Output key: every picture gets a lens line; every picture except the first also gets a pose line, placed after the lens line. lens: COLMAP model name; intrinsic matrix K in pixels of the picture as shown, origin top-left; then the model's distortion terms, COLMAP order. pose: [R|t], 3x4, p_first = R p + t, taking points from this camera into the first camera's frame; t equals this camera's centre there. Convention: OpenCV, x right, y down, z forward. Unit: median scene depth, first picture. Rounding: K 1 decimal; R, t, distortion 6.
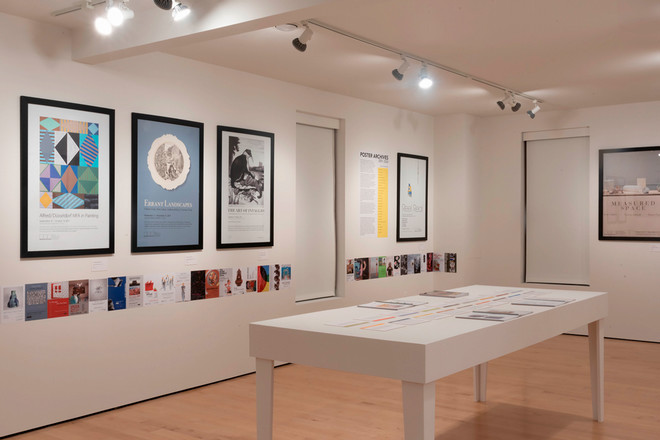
lens RADIAL K [[711.0, 0, 330.0], [0, 711.0, 220.0], [0, 0, 1]] dist [0.012923, -0.002793]
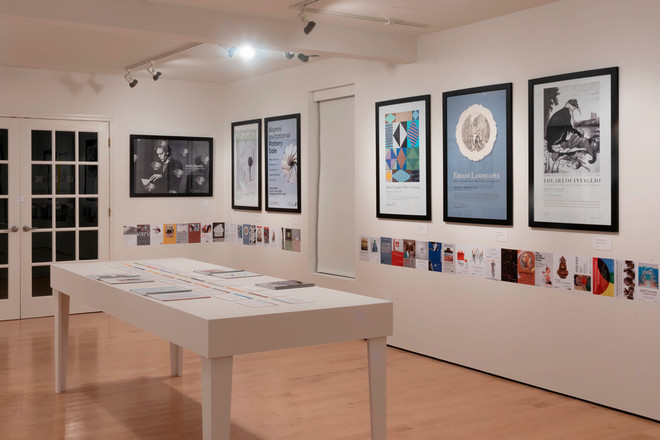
lens RADIAL K [[757.6, 0, 328.4], [0, 757.6, 189.3], [0, 0, 1]] dist [-0.011805, -0.029652]
pose [[-0.348504, 0.007305, -0.937279, 0.703878], [0.000186, 0.999970, 0.007724, -0.010068], [0.937307, 0.002518, -0.348495, 1.006167]]
